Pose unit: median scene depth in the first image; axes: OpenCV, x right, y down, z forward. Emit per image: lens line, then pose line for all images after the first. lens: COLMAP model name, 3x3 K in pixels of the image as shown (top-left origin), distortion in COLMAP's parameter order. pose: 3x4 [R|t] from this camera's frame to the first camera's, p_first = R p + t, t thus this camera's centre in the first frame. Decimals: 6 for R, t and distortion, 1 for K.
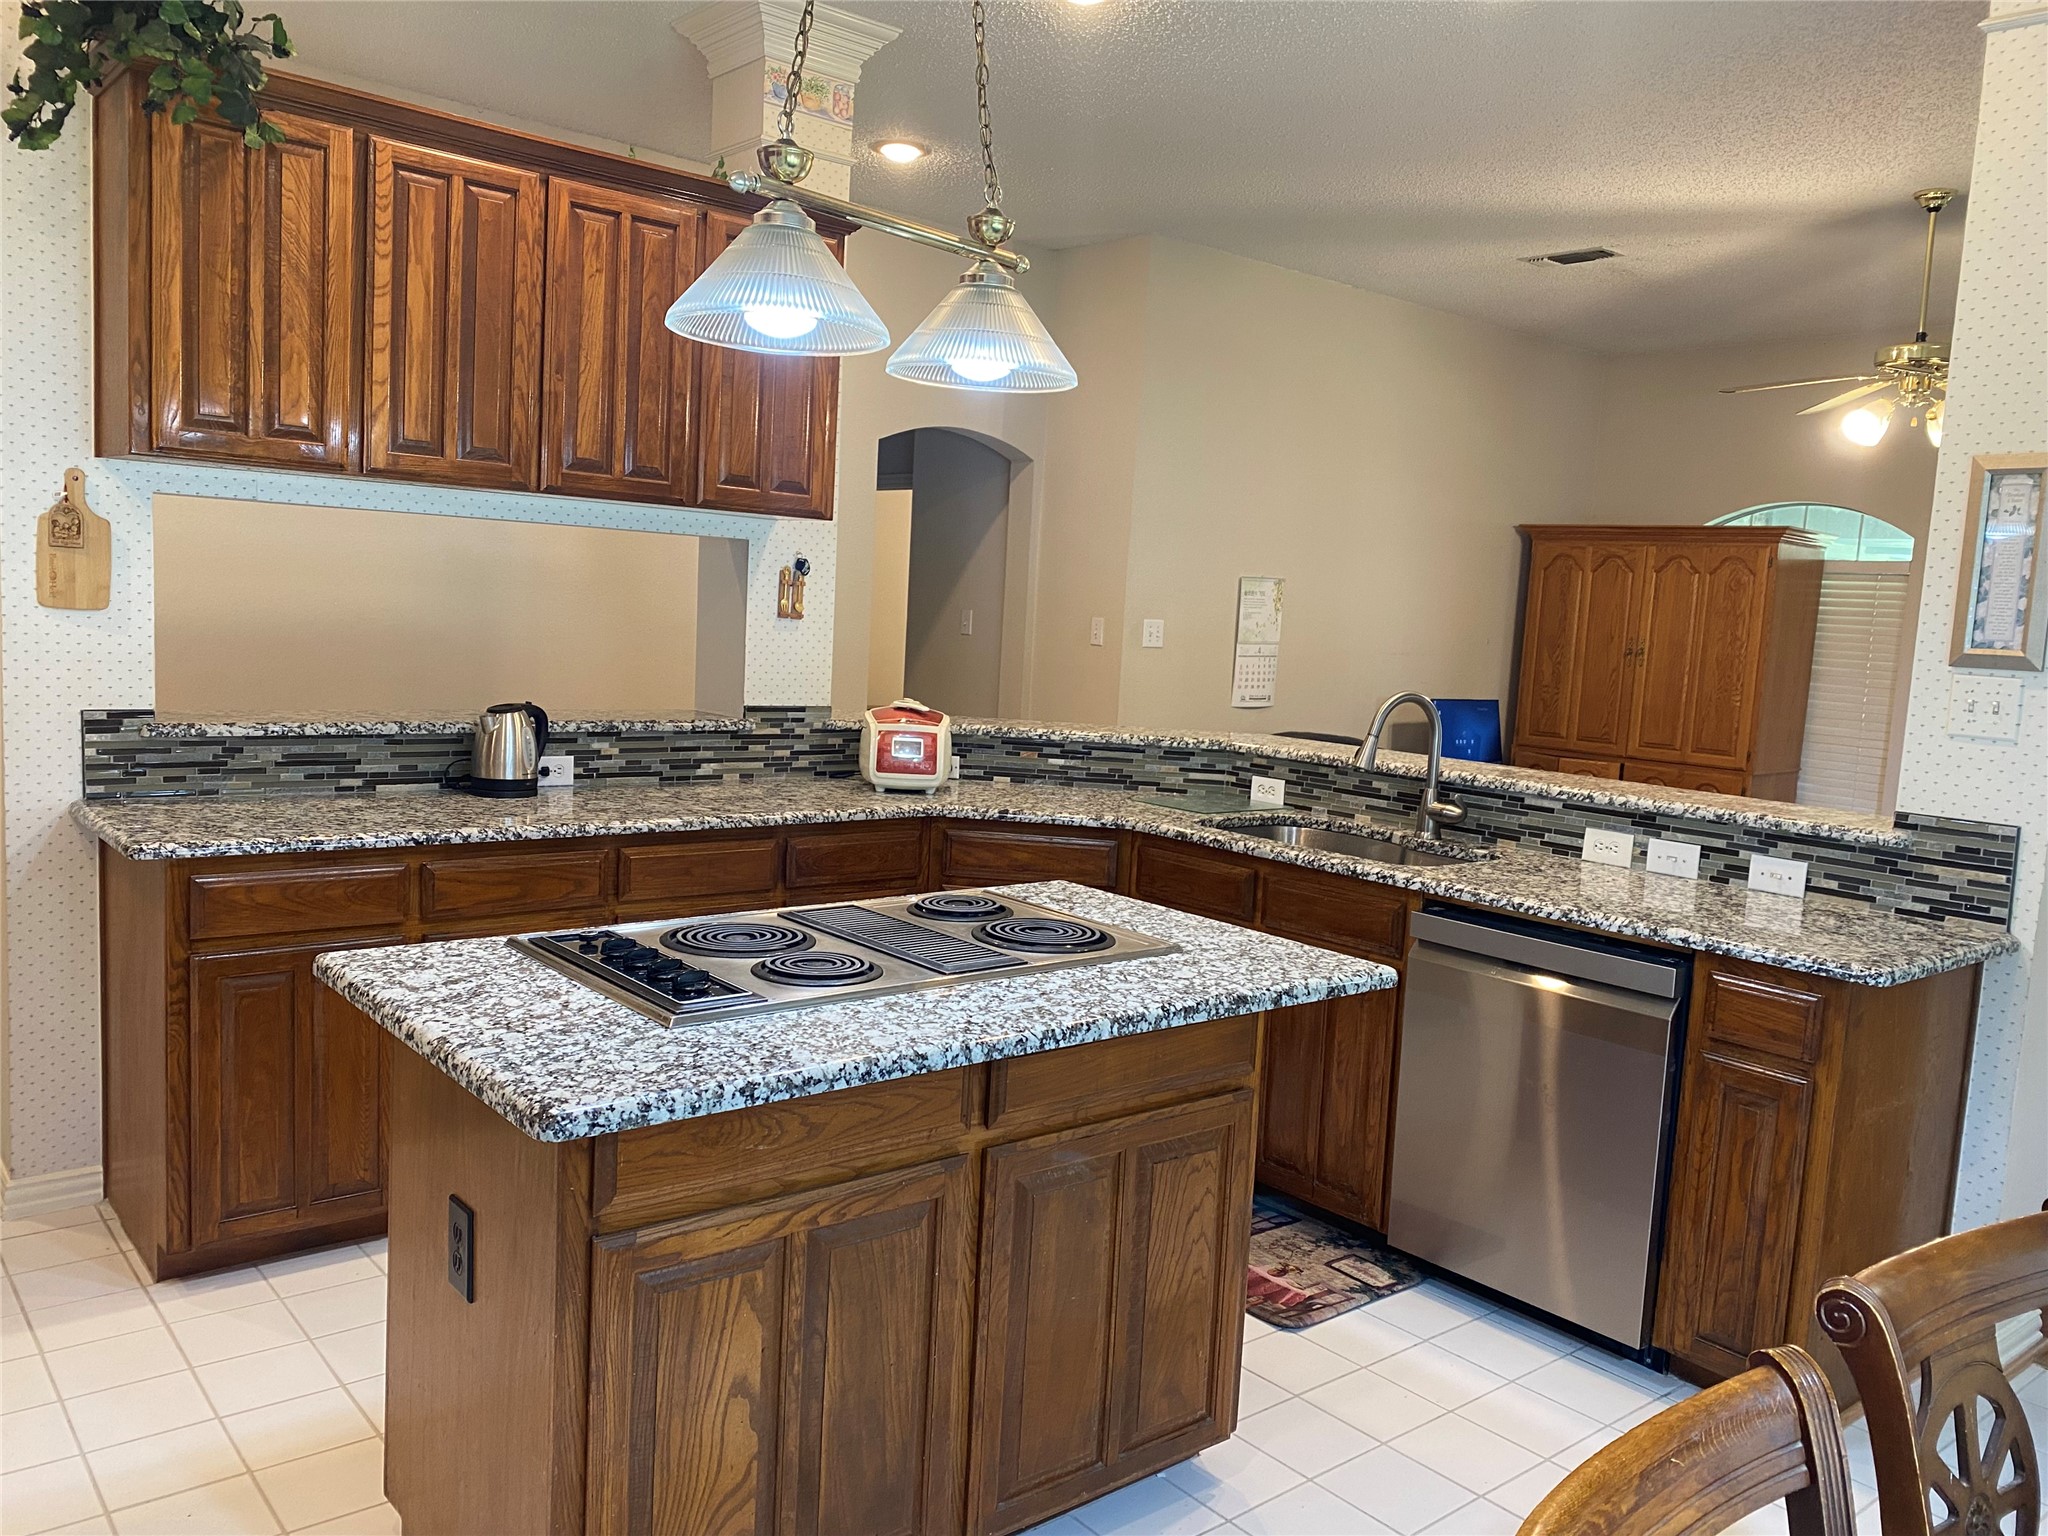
lens RADIAL K [[1552.8, 0, 1020.9], [0, 1552.8, 759.2], [0, 0, 1]] dist [0.077987, -0.143392]
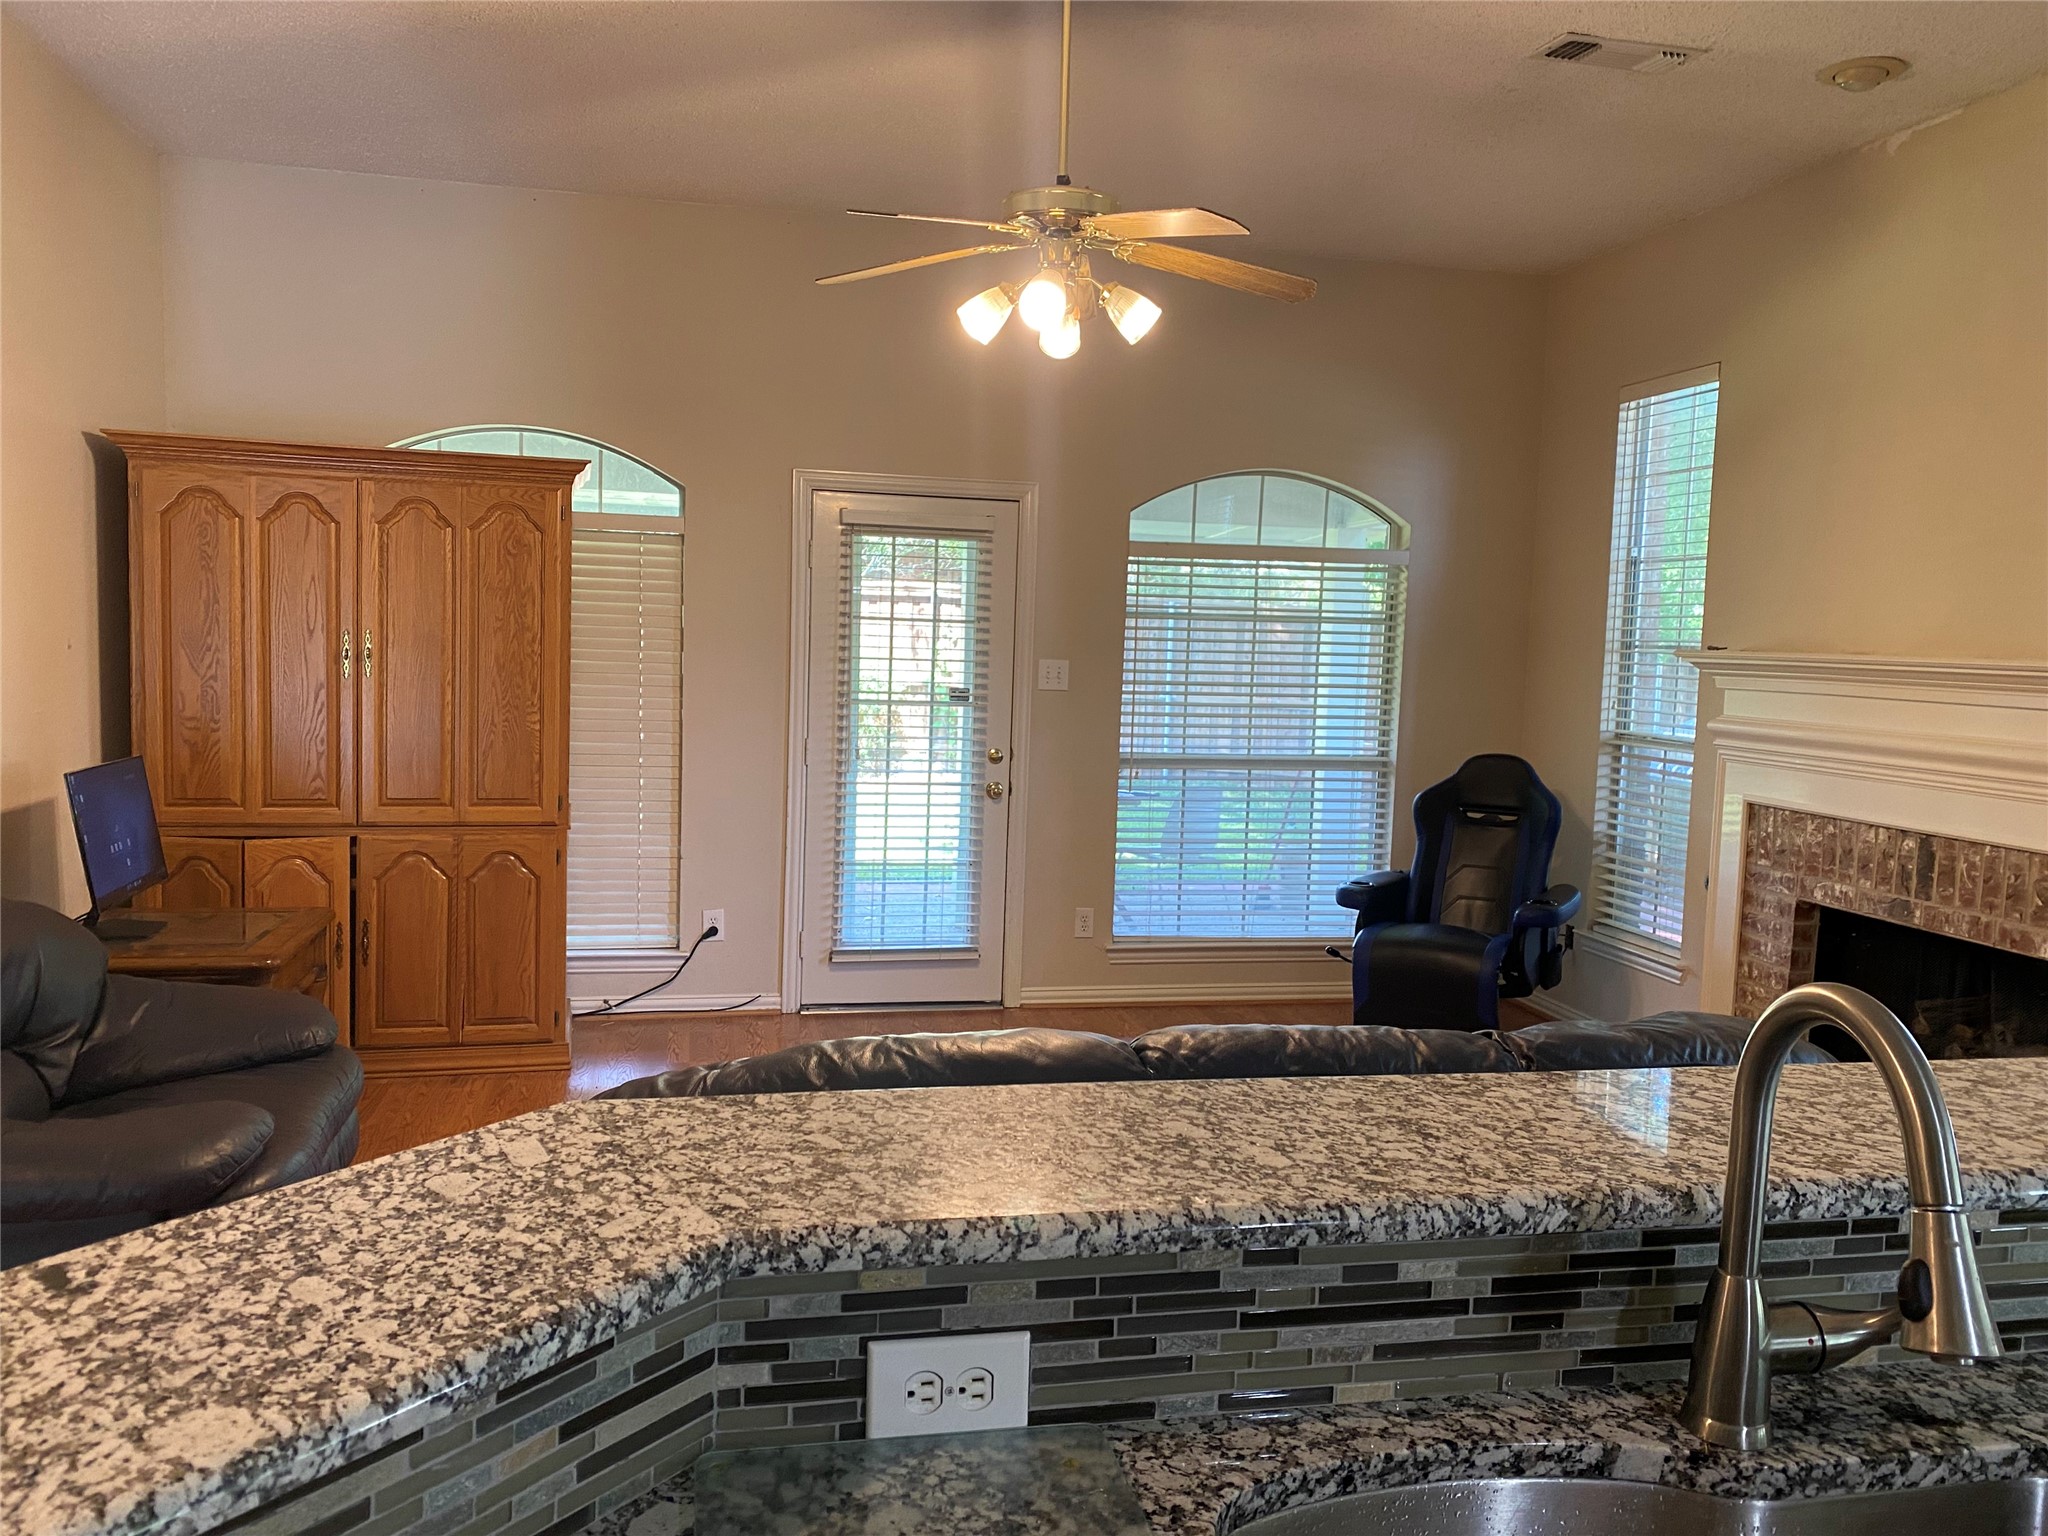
lens RADIAL K [[1548.4, 0, 1027.1], [0, 1548.4, 748.2], [0, 0, 1]] dist [0.075310, -0.099601]
pose [[0.464510, -0.107282, 0.879045, -0.061763], [0.082237, 0.993571, 0.077803, -0.125113], [-0.881741, 0.036150, 0.470347, 1.042368]]
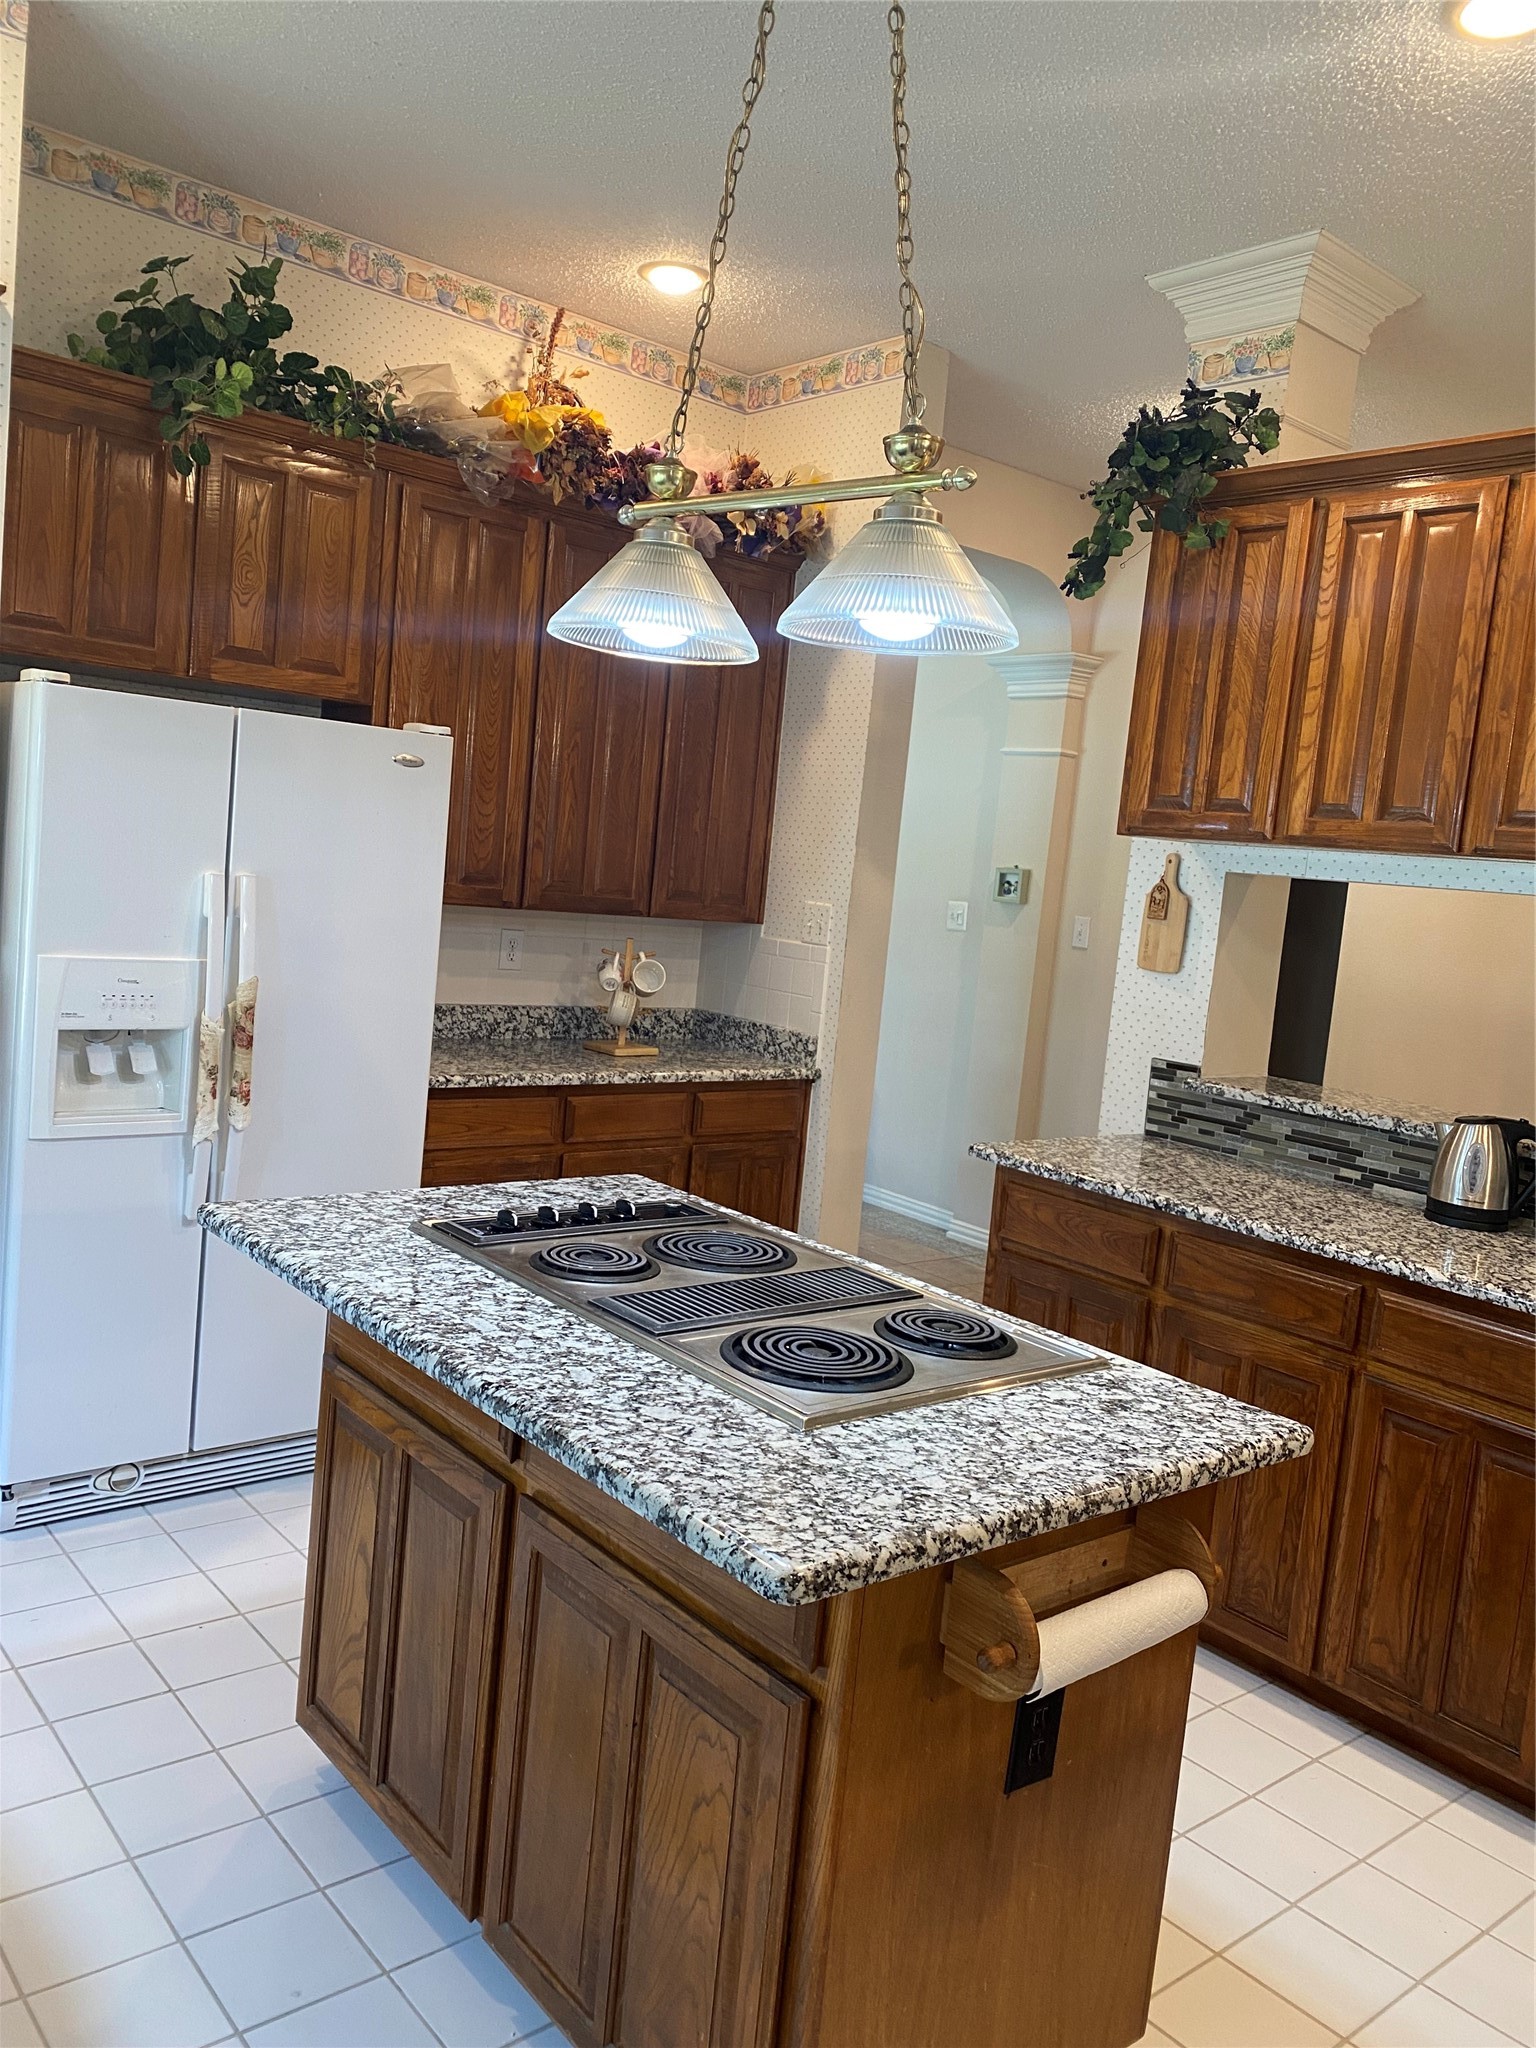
lens RADIAL K [[1558.6, 0, 756.5], [0, 1558.6, 1013.8], [0, 0, 1]] dist [0.070452, -0.110248]
pose [[0.004242, 0.043098, -0.999062, 0.509787], [-0.192761, 0.980369, 0.041473, -0.049718], [0.981237, 0.192404, 0.012466, 0.623882]]
